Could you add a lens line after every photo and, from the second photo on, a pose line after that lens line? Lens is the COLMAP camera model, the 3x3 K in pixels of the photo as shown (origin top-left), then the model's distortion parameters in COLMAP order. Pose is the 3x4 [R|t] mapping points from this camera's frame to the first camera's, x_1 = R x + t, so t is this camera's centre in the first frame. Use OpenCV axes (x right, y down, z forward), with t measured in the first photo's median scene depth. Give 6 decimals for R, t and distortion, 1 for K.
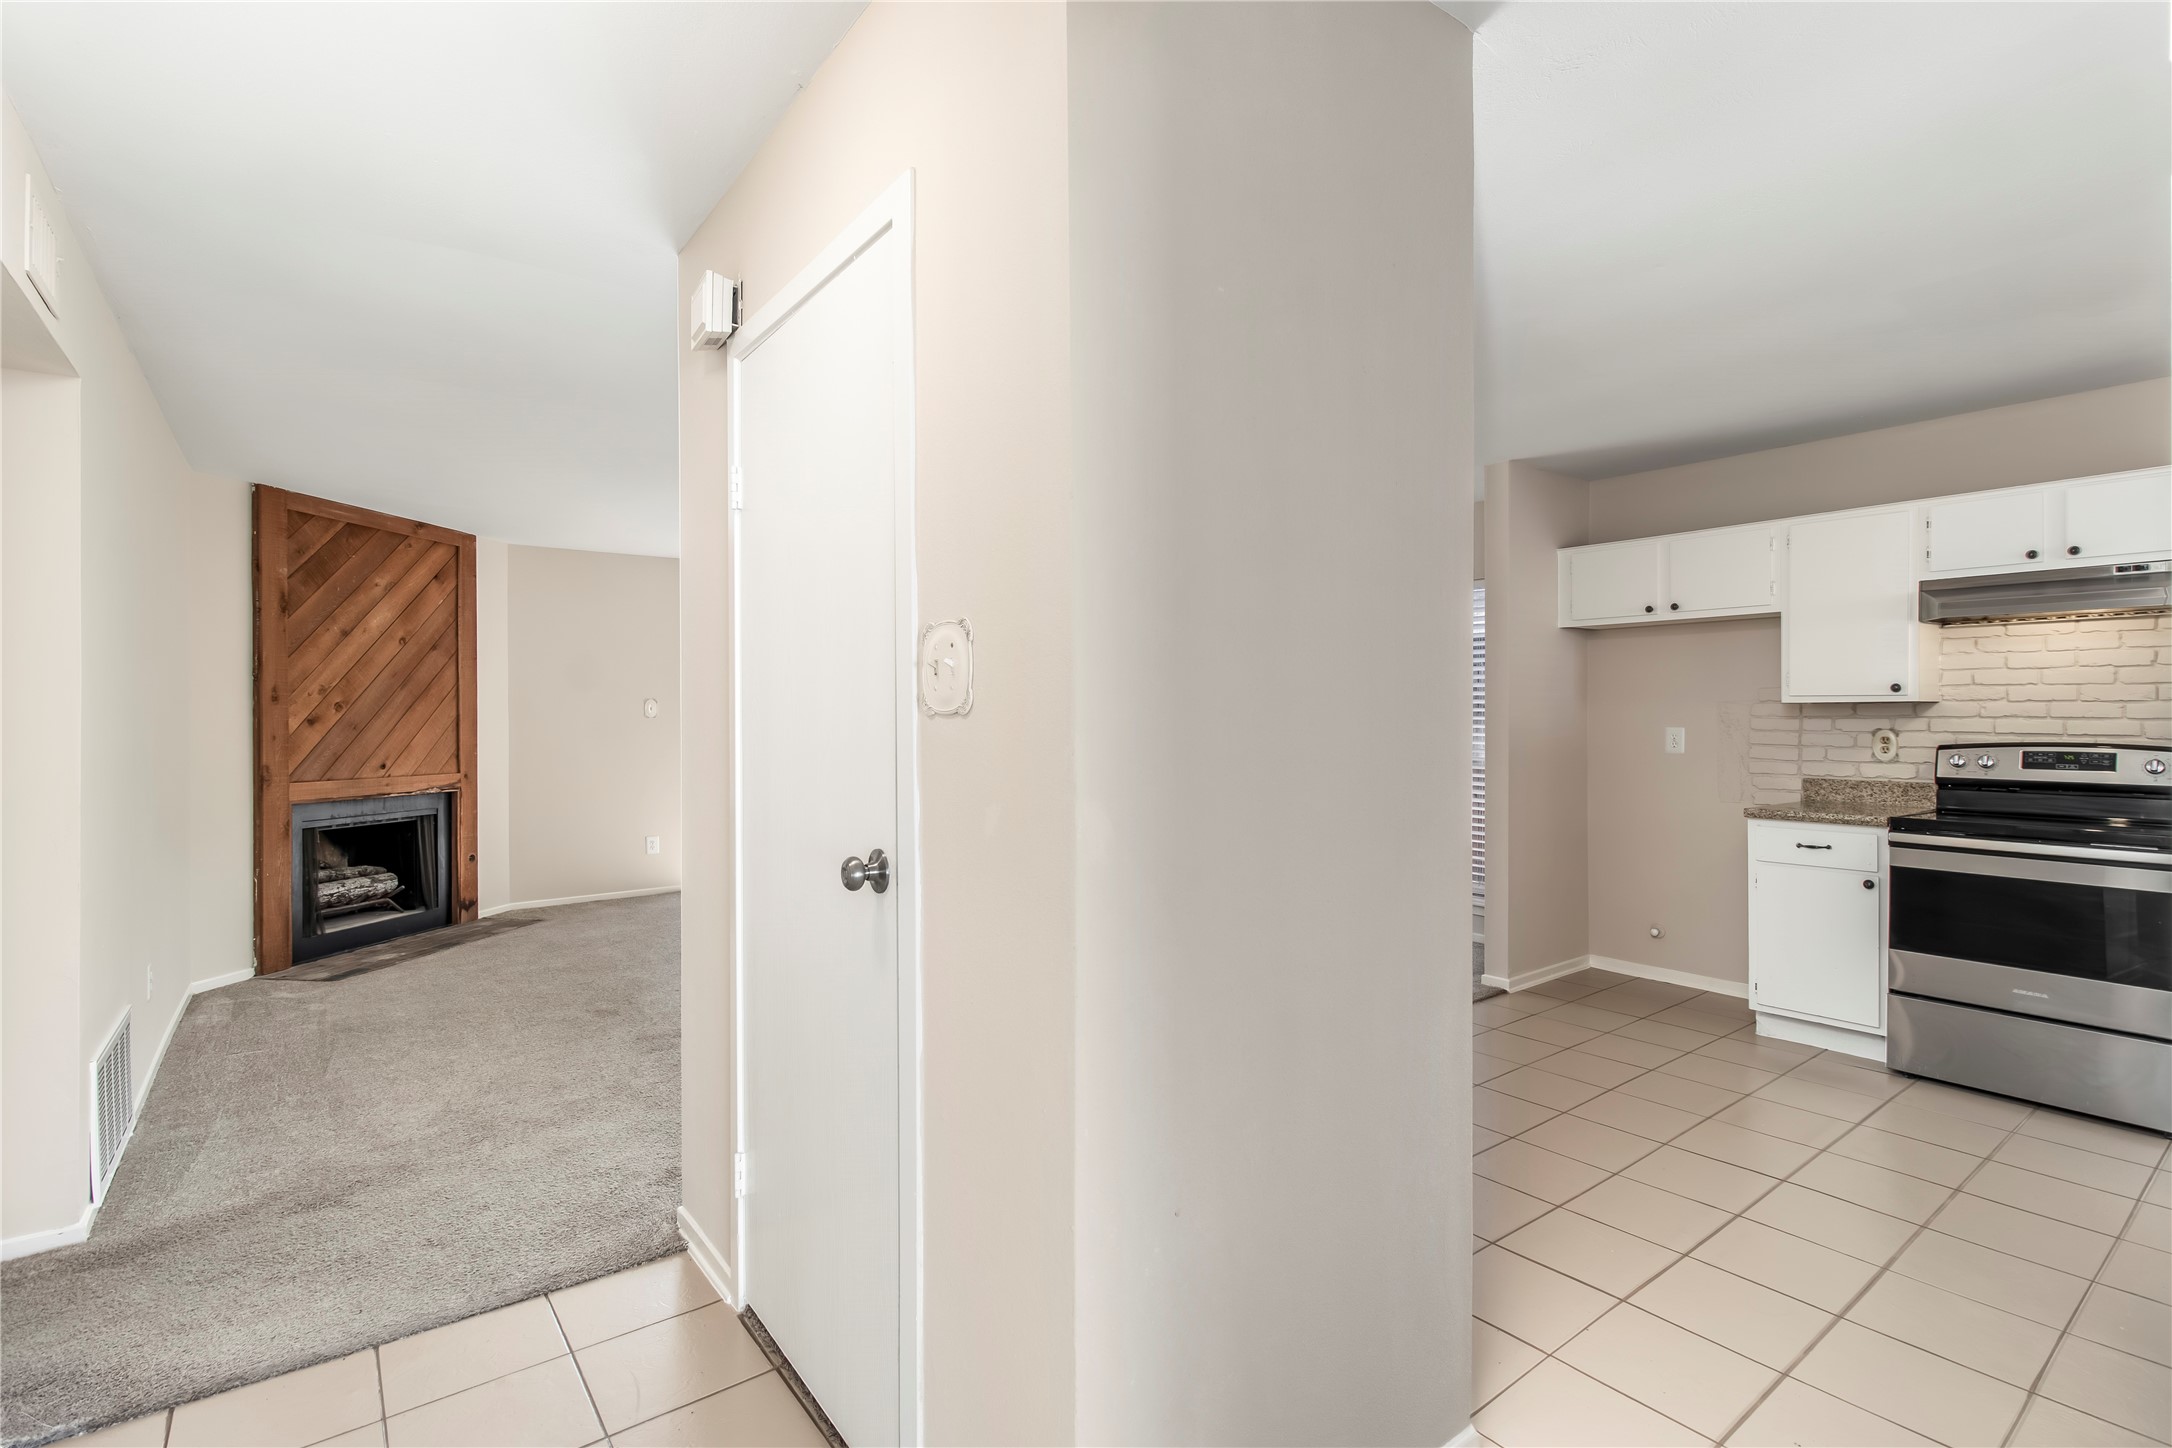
lens RADIAL K [[1011.7, 0, 1111.9], [0, 1011.7, 714.4], [0, 0, 1]] dist [0.002639, 0.000862]
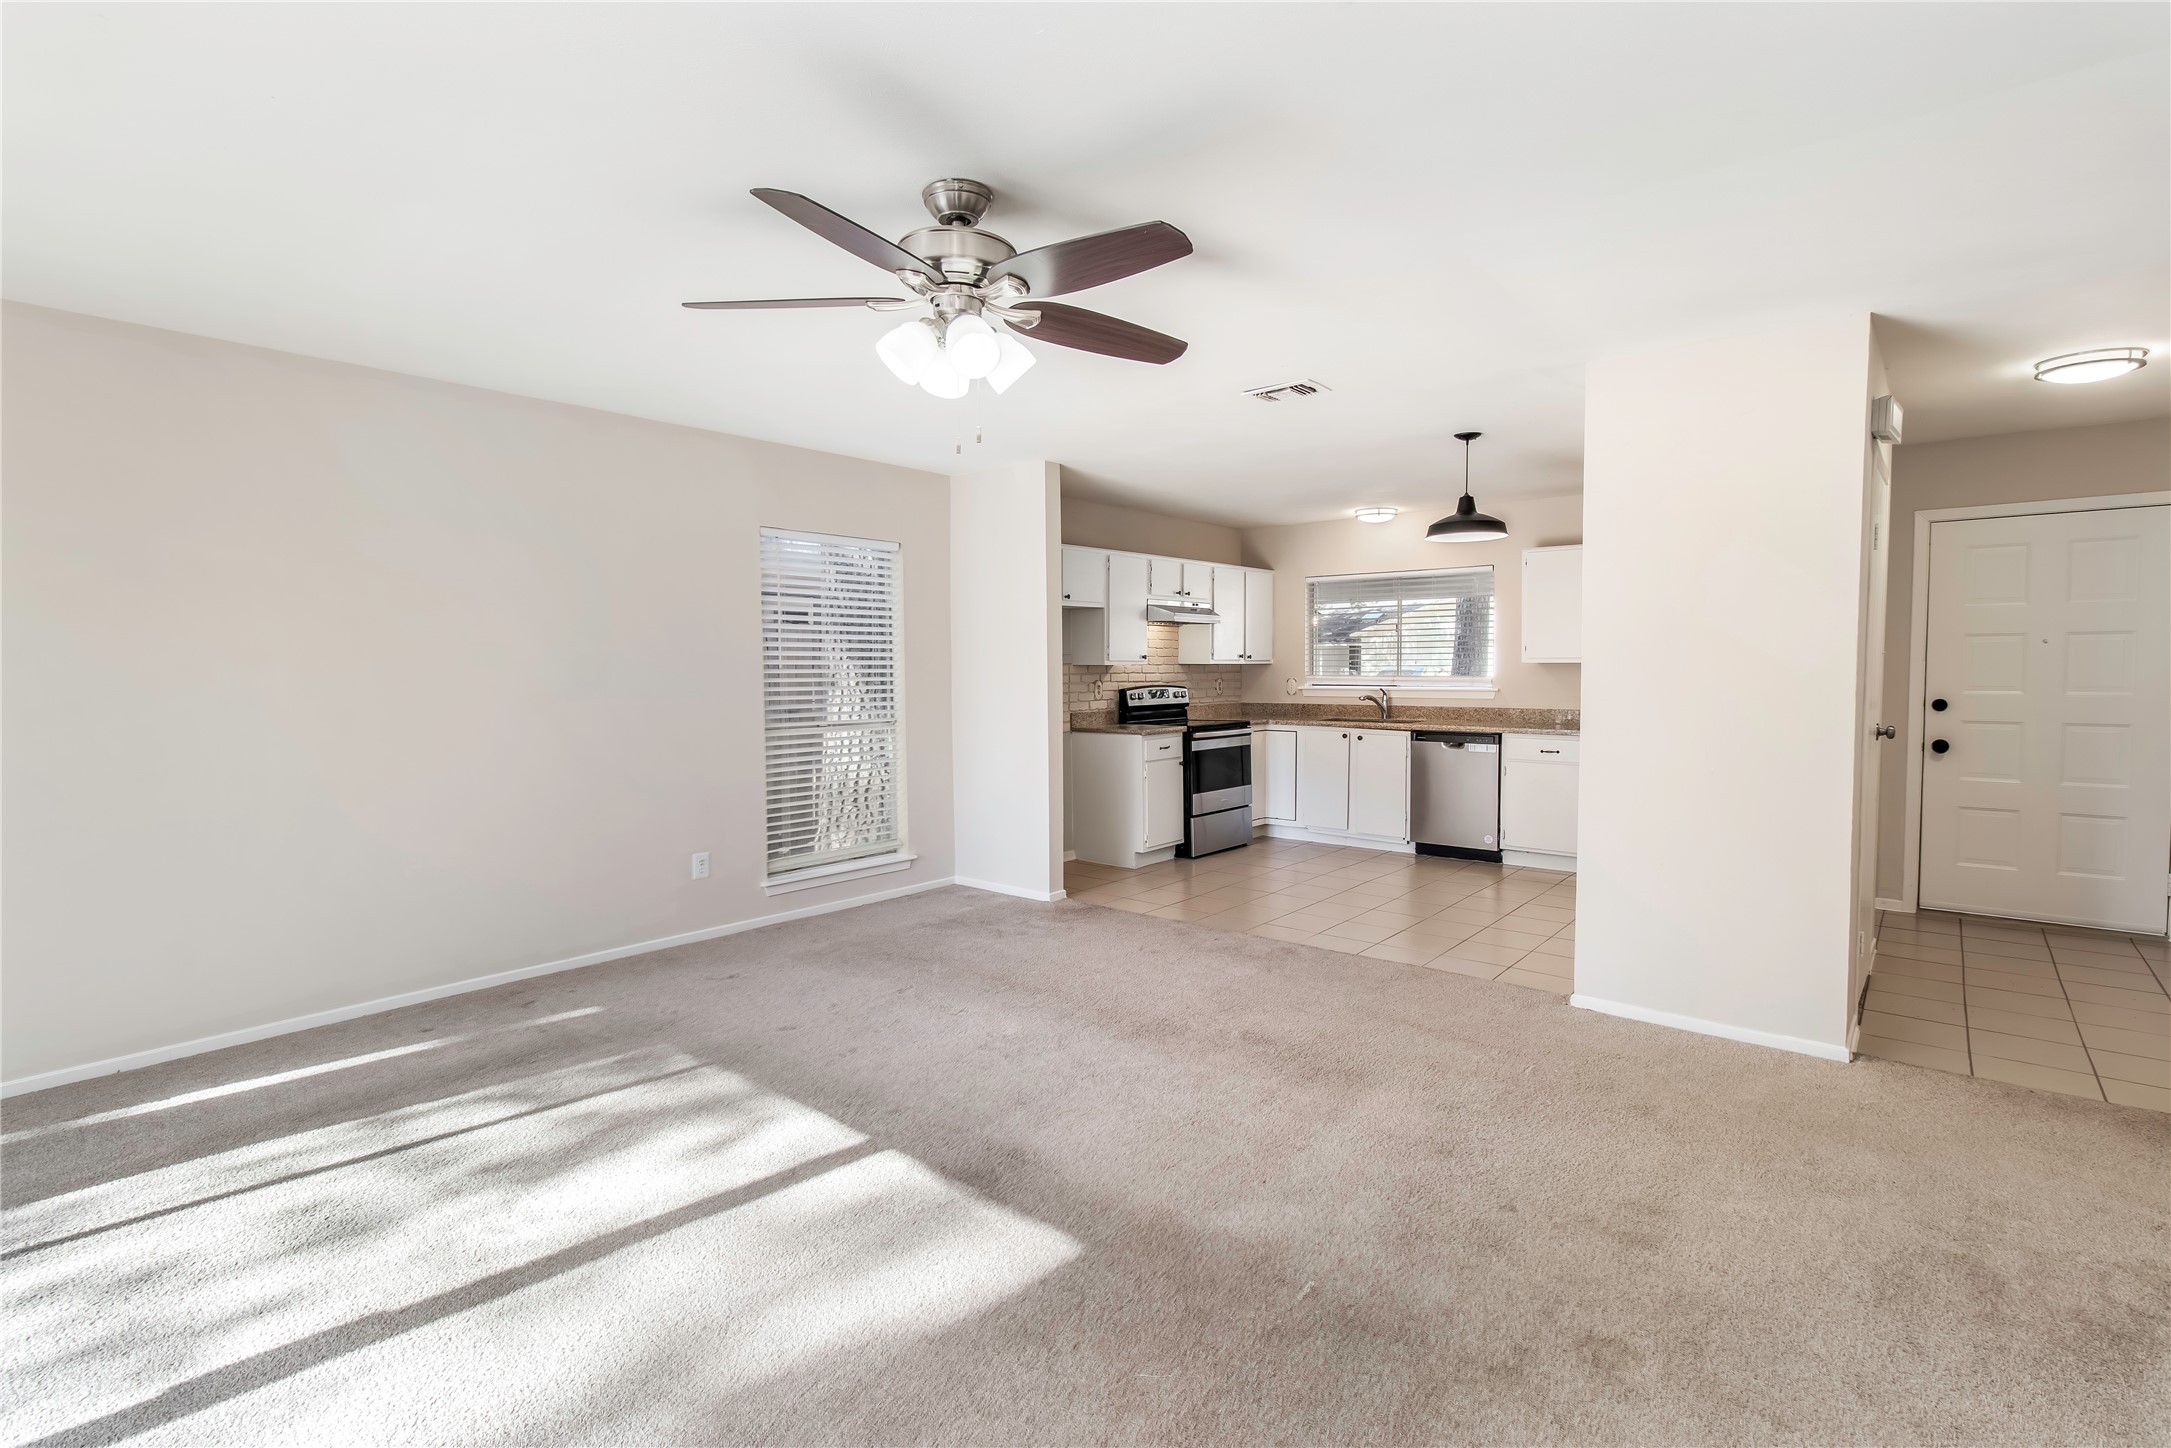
lens RADIAL K [[1011.3, 0, 1111.4], [0, 1011.3, 714.4], [0, 0, 1]] dist [0.002639, 0.000862]
pose [[-0.218421, -0.047426, 0.974702, -0.959670], [0.005915, 0.998736, 0.049921, -0.014233], [-0.975837, 0.016669, -0.217864, 1.425720]]
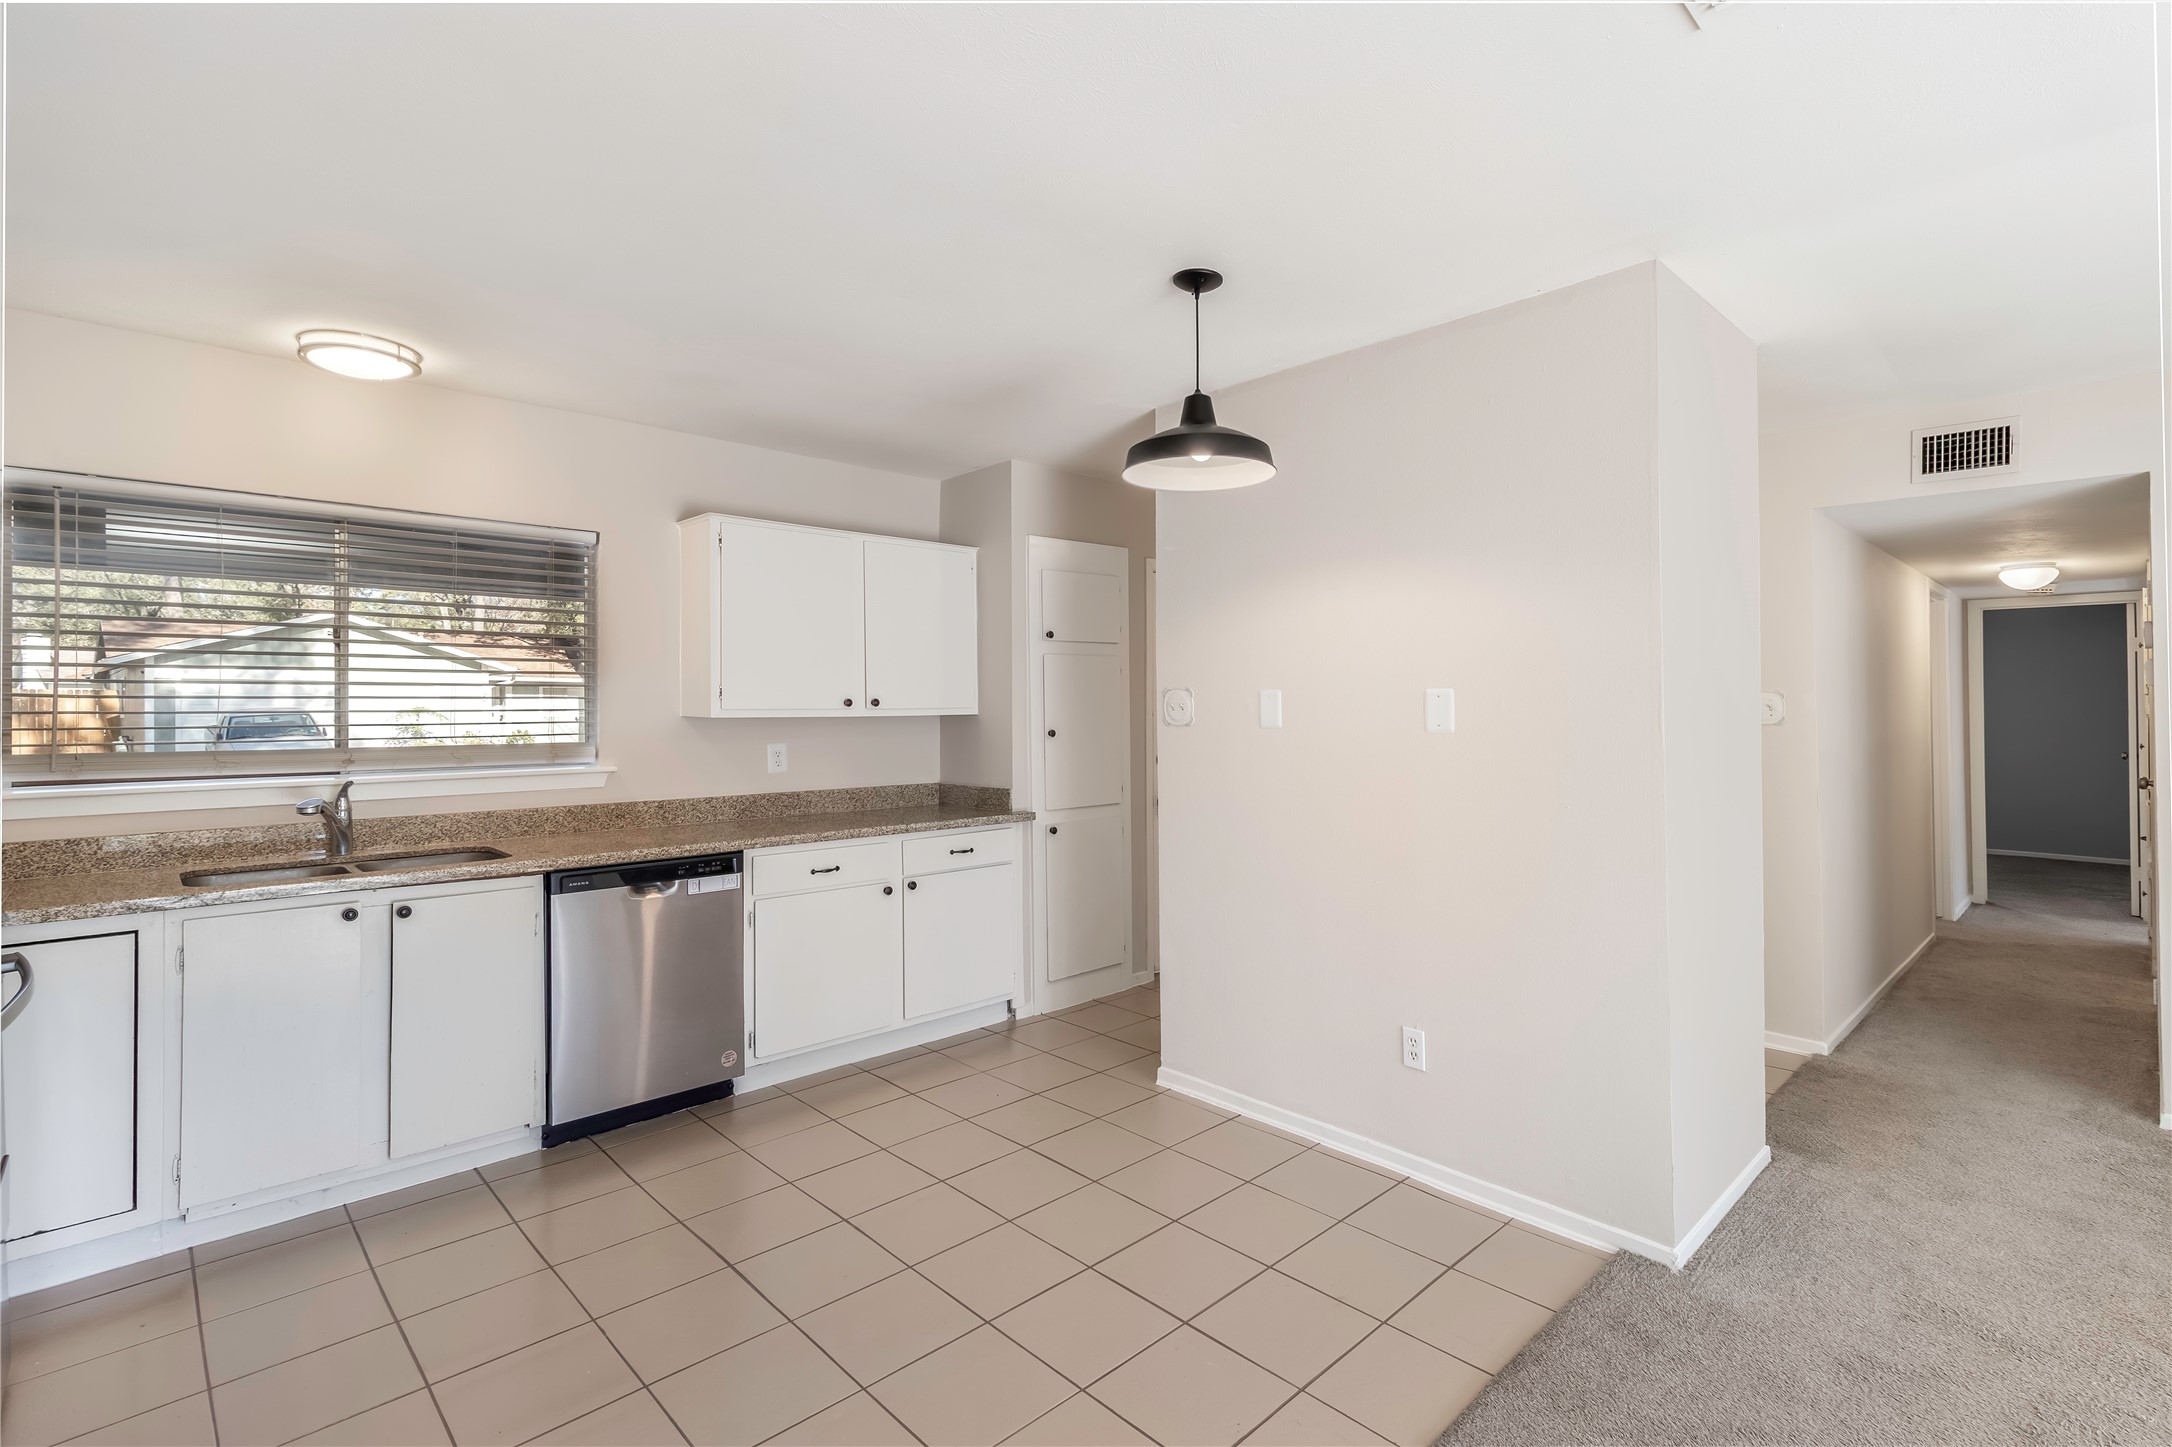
lens RADIAL K [[1005.3, 0, 1111.7], [0, 1005.3, 697.7], [0, 0, 1]] dist [0.003672, 0.000432]
pose [[-0.994309, 0.004414, -0.106445, 0.294945], [0.005673, 0.999917, -0.011532, -0.017606], [0.106385, -0.012070, -0.994252, 1.350692]]
